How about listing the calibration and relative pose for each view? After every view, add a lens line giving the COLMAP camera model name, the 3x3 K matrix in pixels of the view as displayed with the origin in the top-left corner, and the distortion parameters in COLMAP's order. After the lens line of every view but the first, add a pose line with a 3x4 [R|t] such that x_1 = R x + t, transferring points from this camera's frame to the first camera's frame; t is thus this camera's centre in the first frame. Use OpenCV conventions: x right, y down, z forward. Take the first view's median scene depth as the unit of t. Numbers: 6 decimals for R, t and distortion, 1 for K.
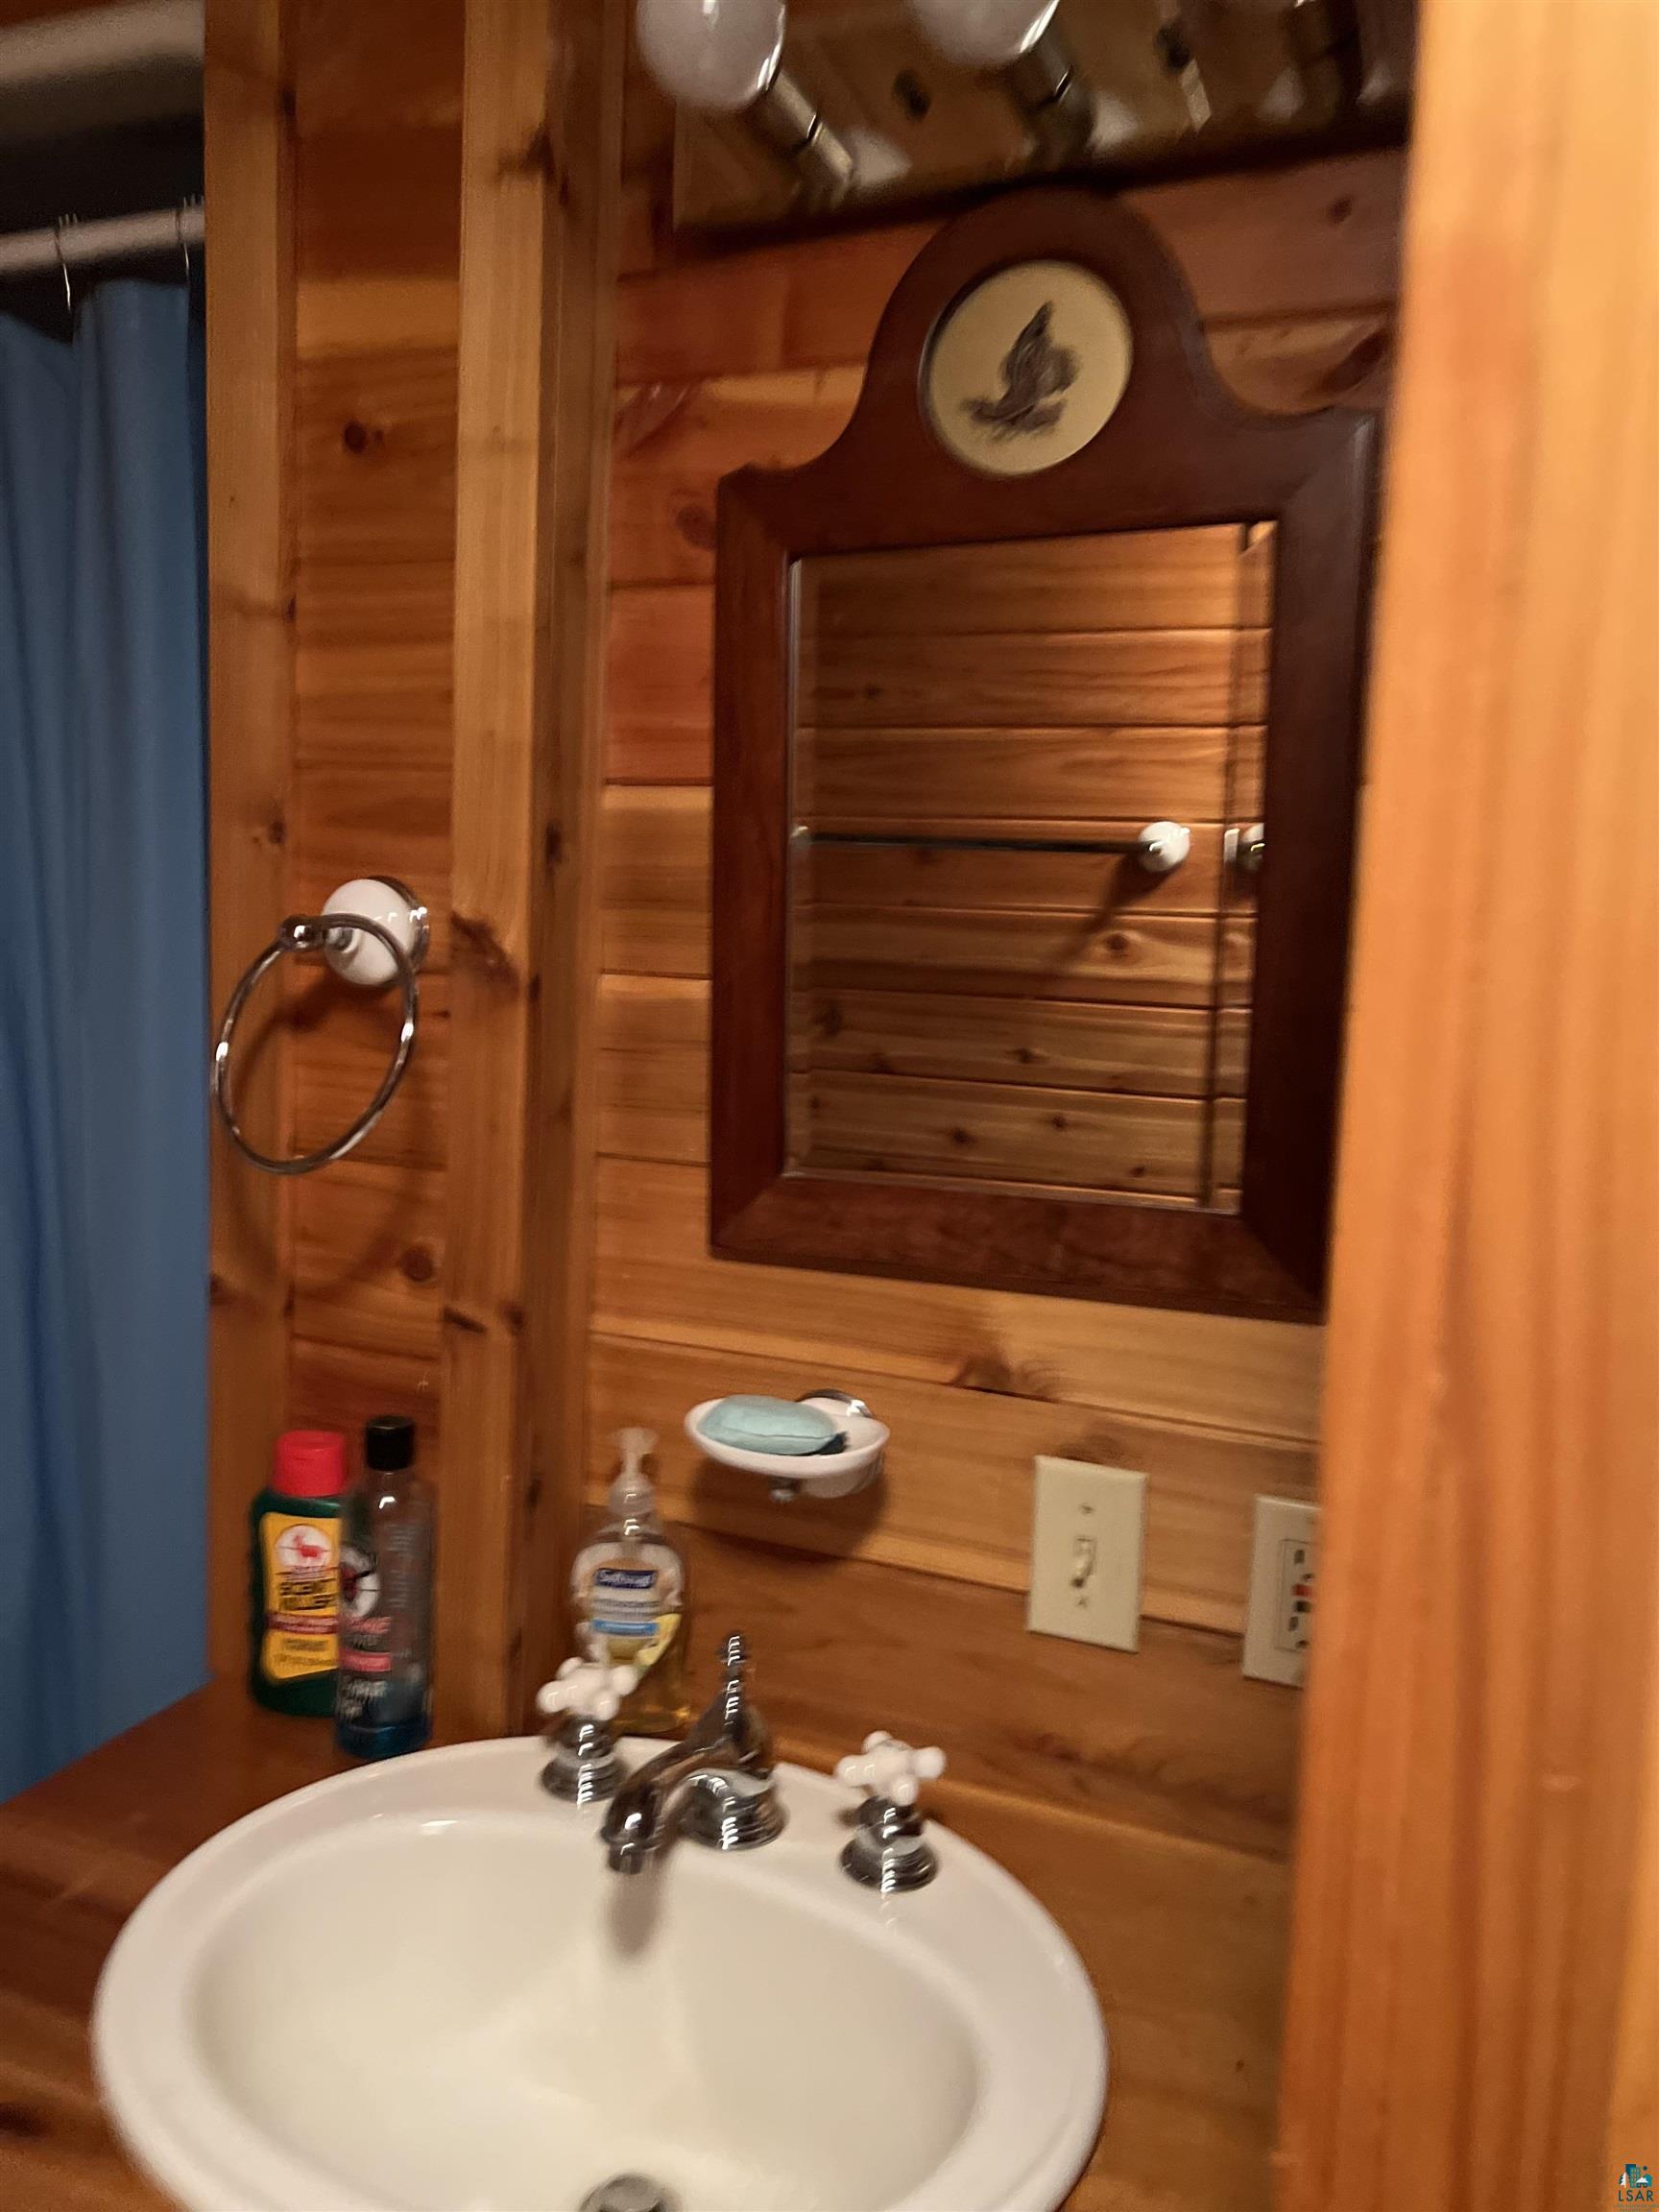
lens RADIAL K [[1741.9, 0, 829.5], [0, 1741.9, 1106.0], [0, 0, 1]] dist [0.042687, -0.003914]
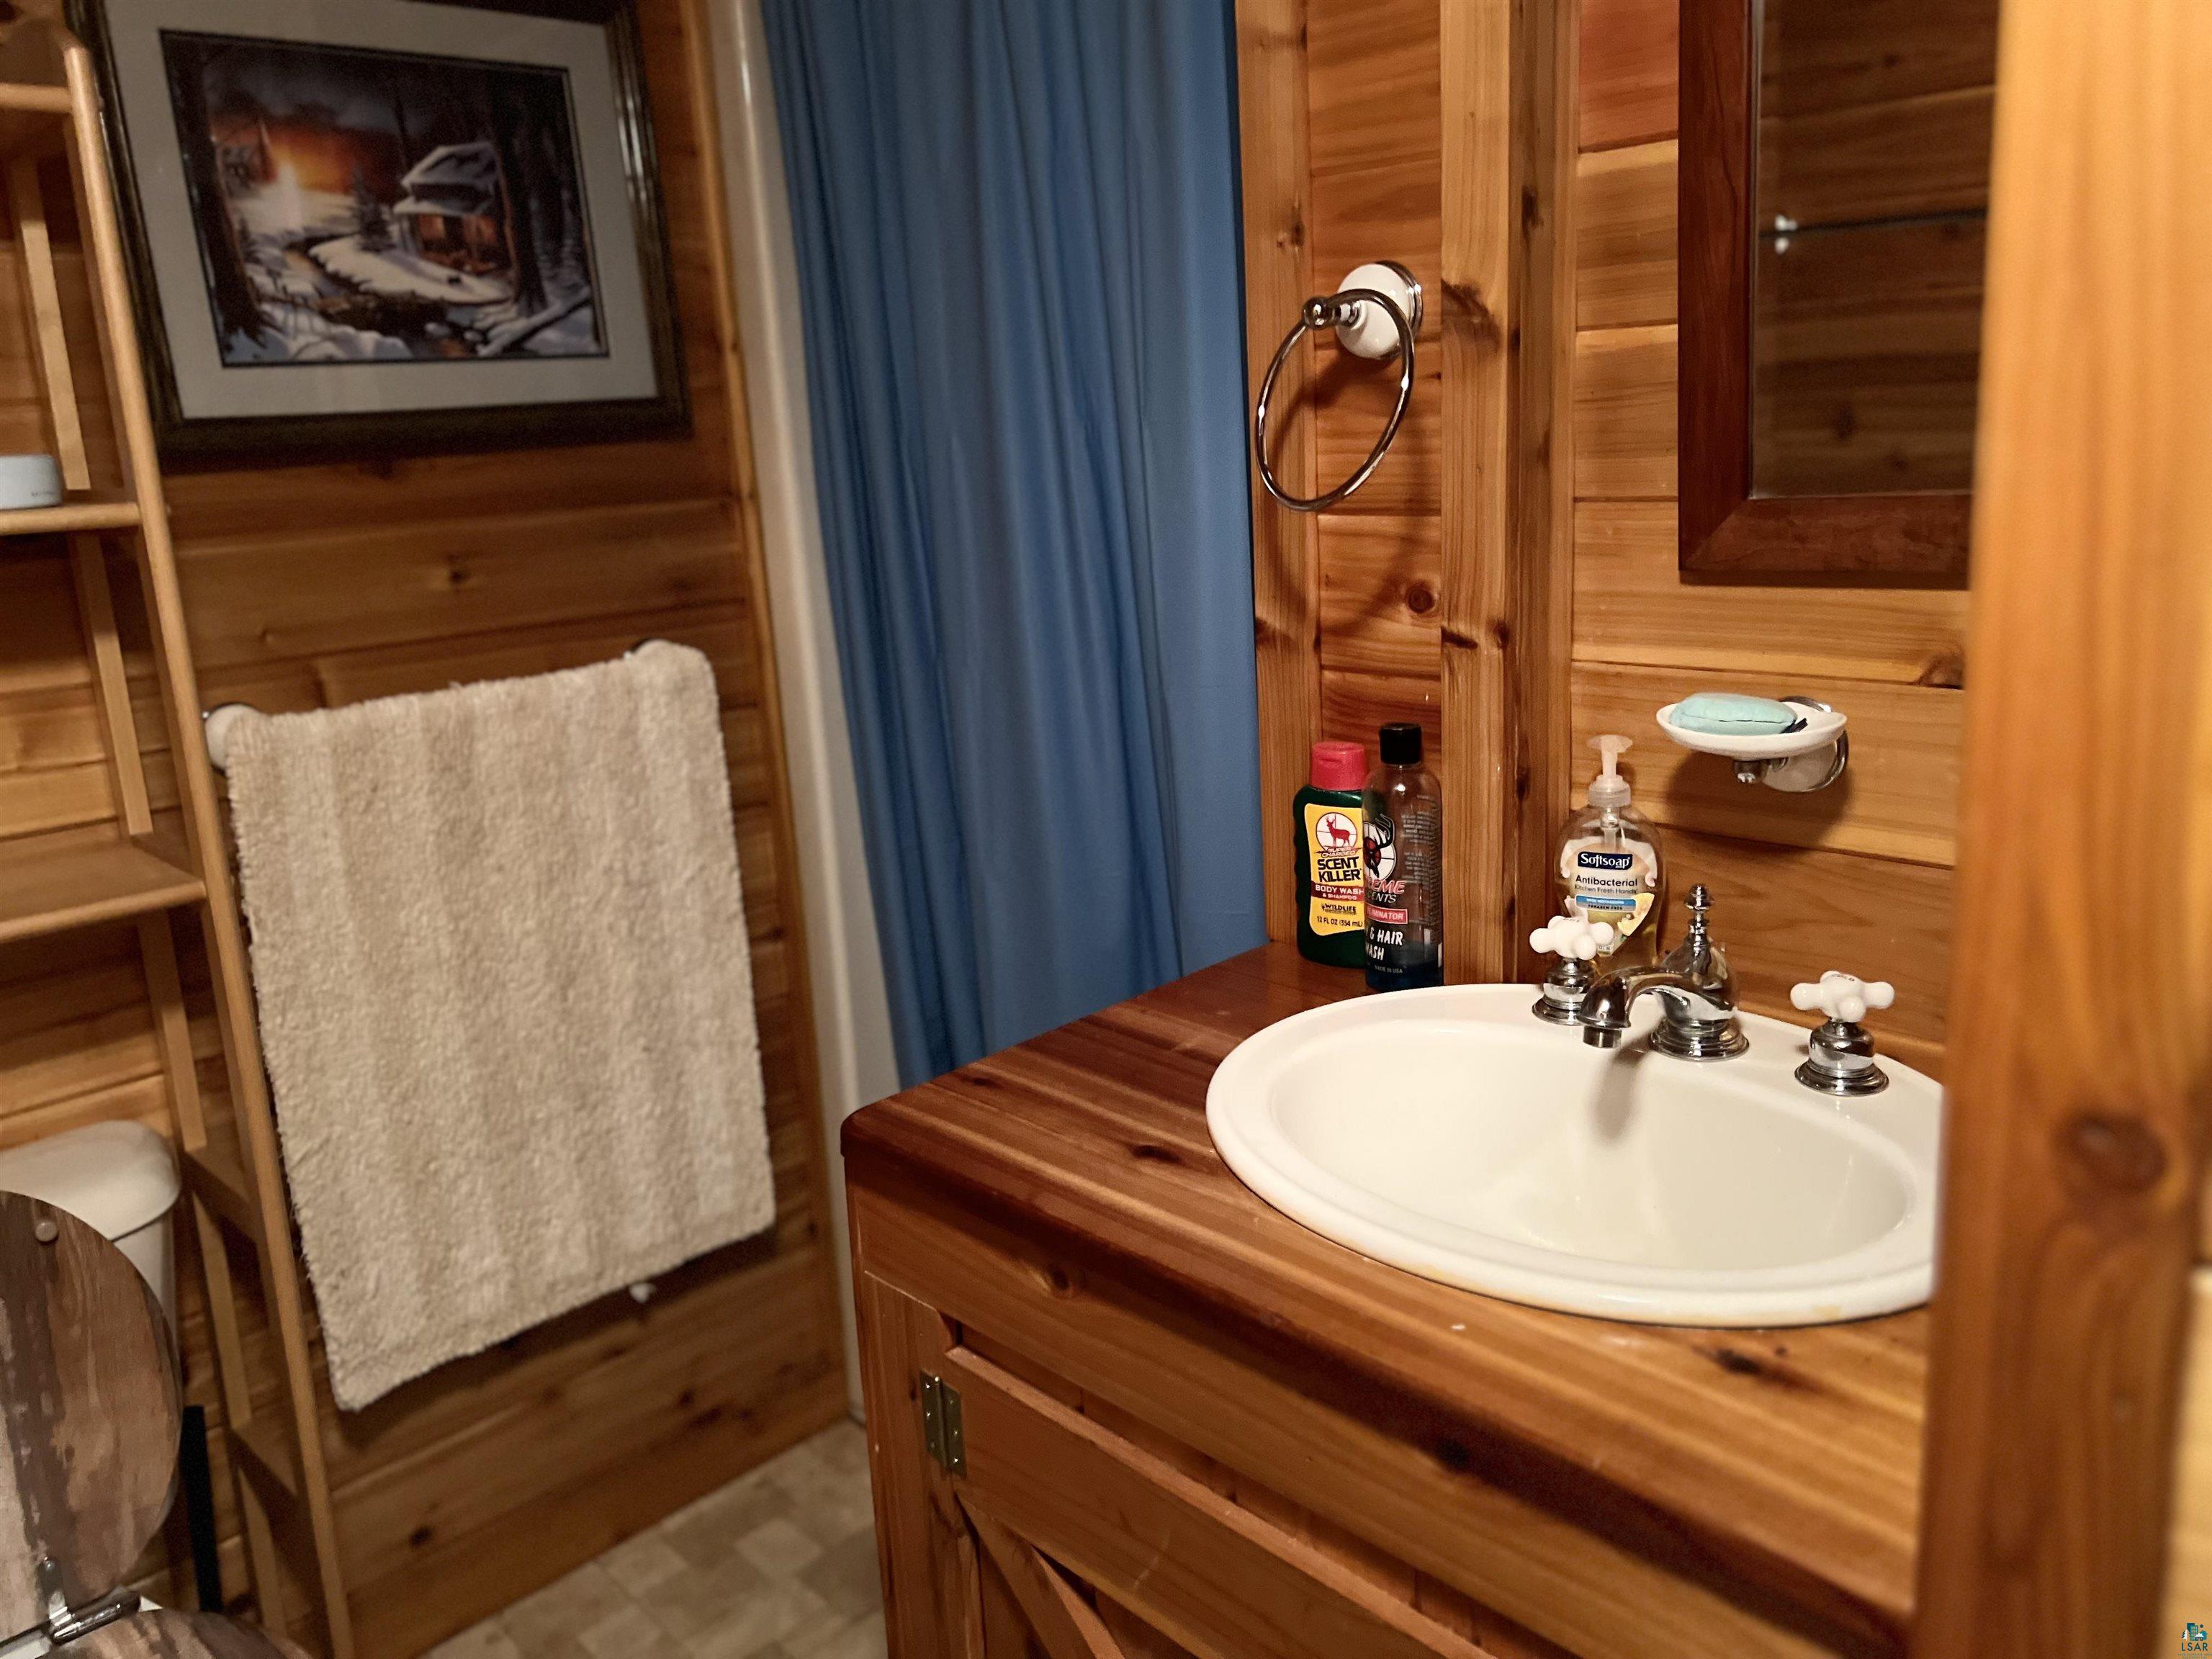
lens RADIAL K [[1741.9, 0, 1112.5], [0, 1741.9, 799.6], [0, 0, 1]] dist [0.042687, -0.003914]
pose [[0.917785, 0.002032, -0.397071, 0.044610], [0.043987, 0.993312, 0.106754, 0.093728], [0.394633, -0.115443, 0.911558, -0.183821]]
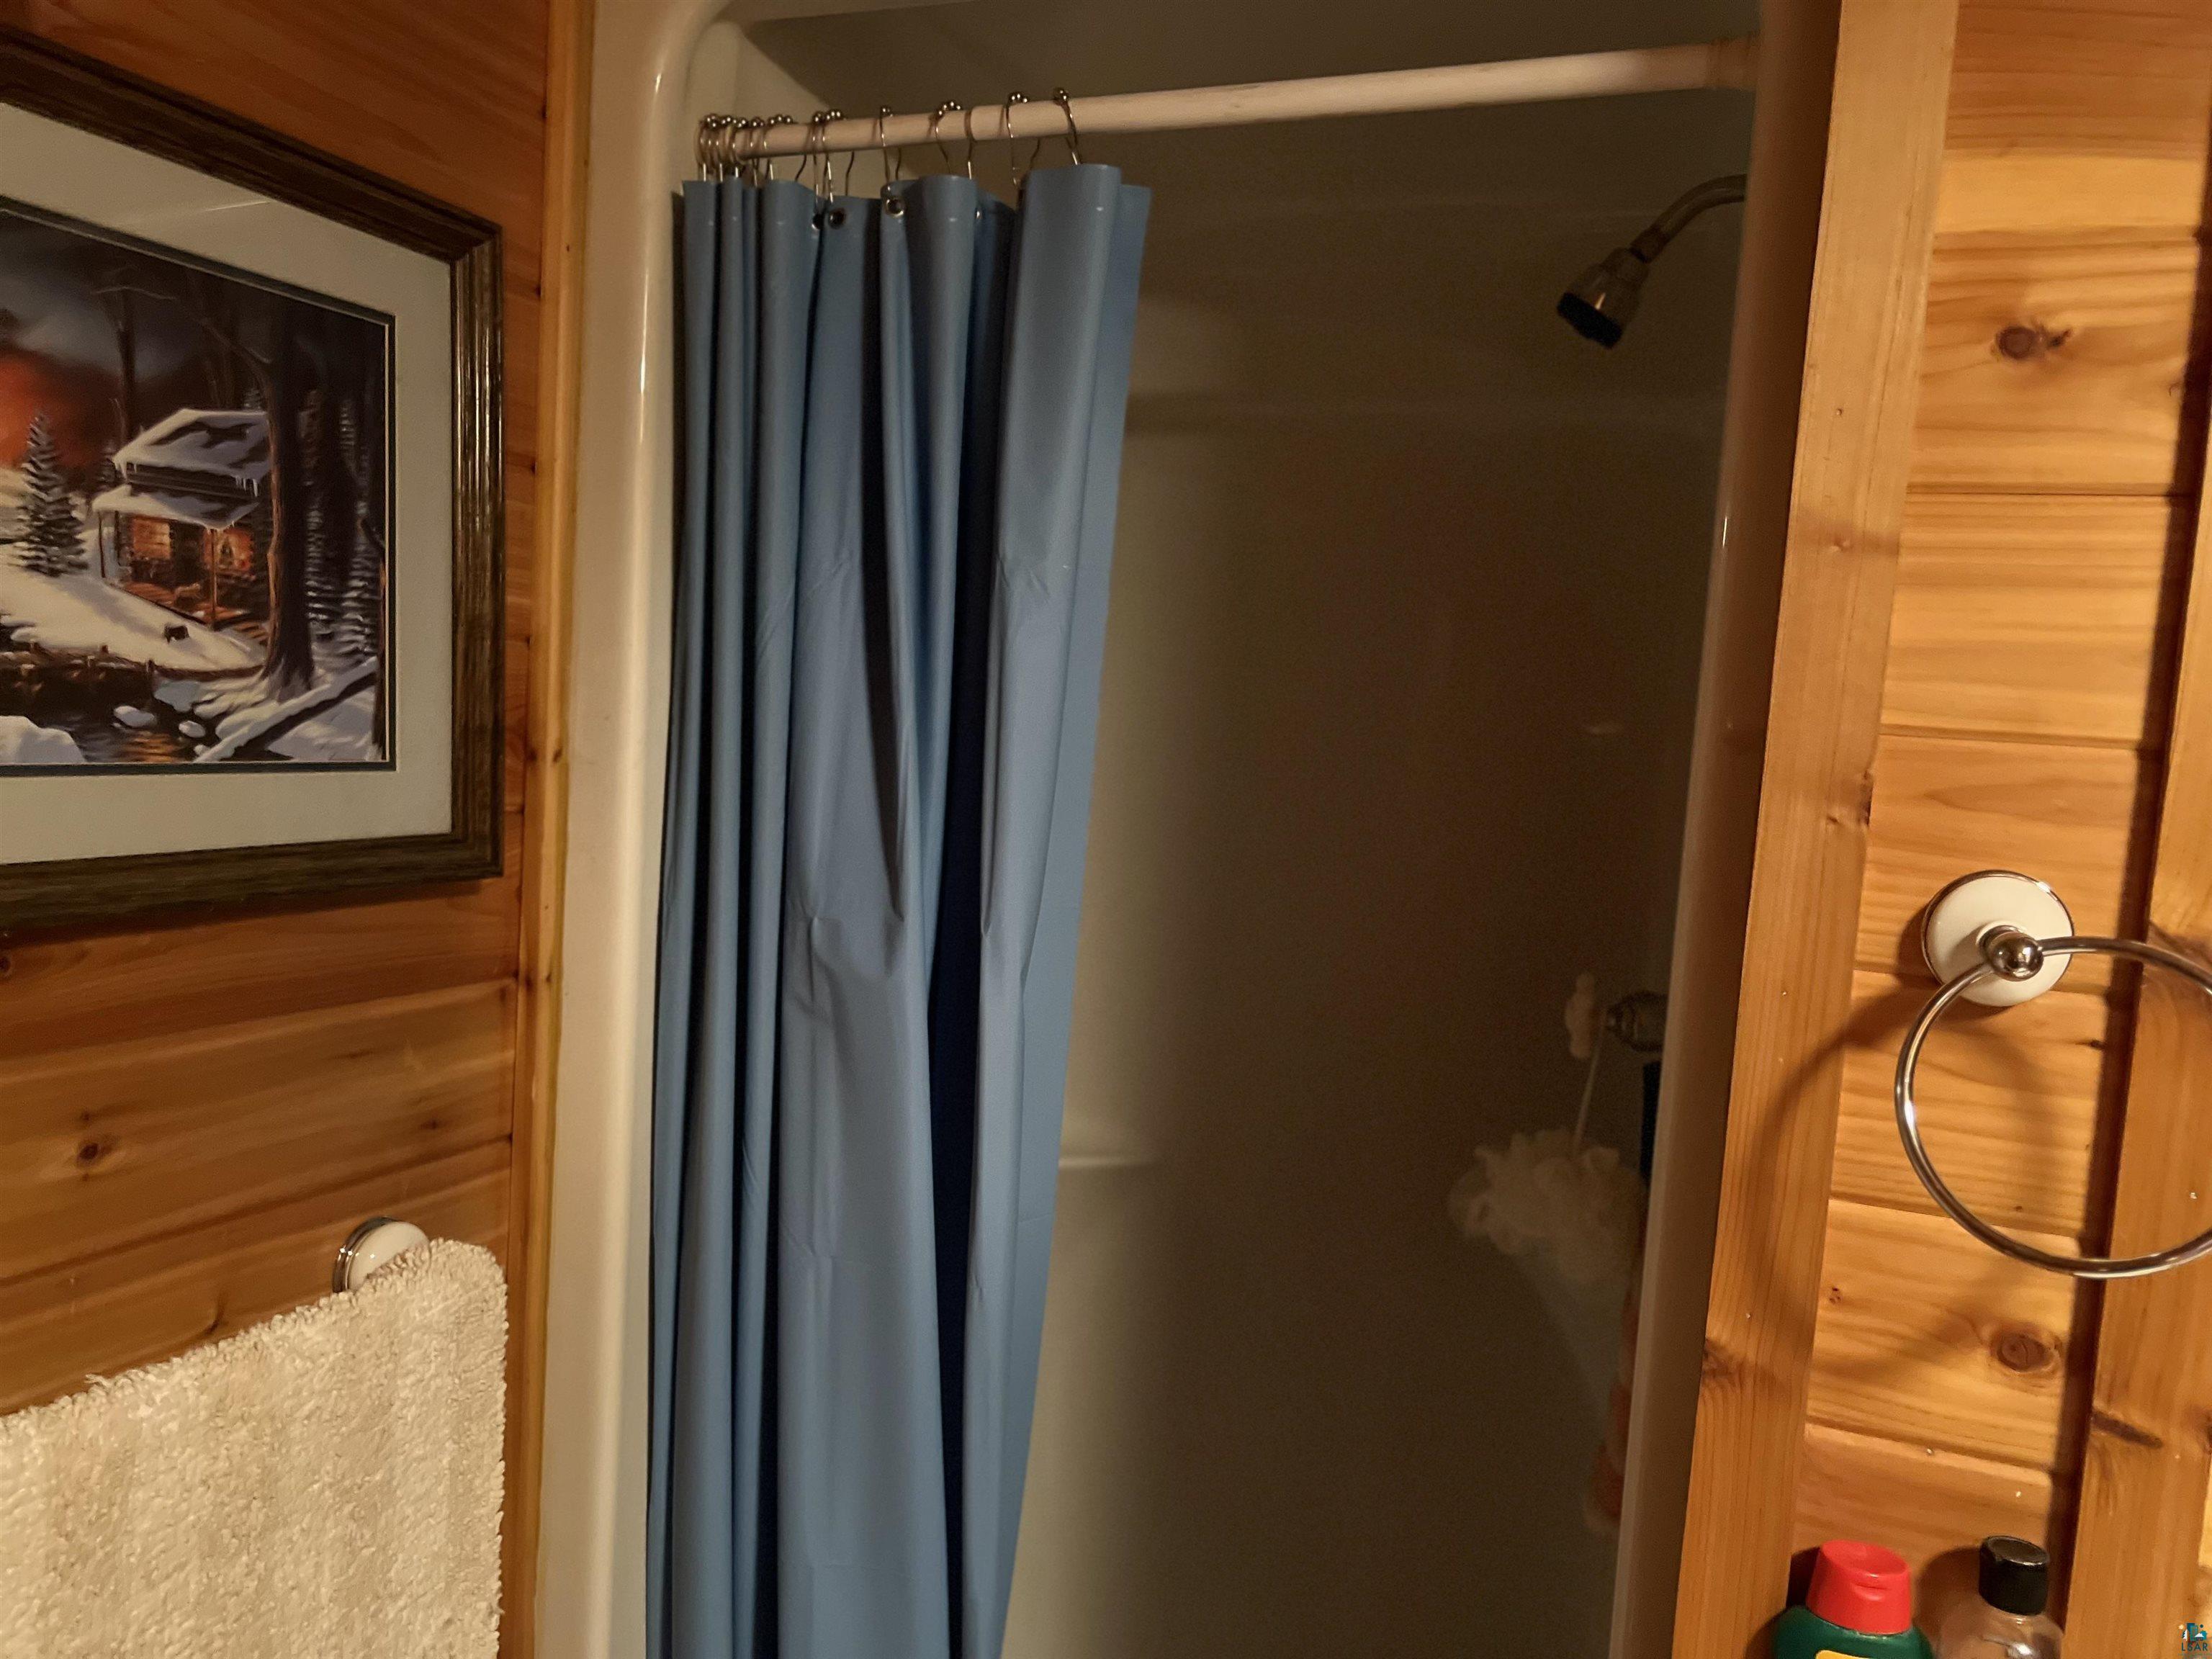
lens RADIAL K [[1715.6, 0, 1103.0], [0, 1715.6, 844.2], [0, 0, 1]] dist [0.092596, -0.089136]
pose [[0.999468, 0.022131, 0.023959, -0.701459], [-0.021321, 0.999210, -0.033551, -0.107225], [-0.024682, 0.033023, 0.999150, 0.198930]]
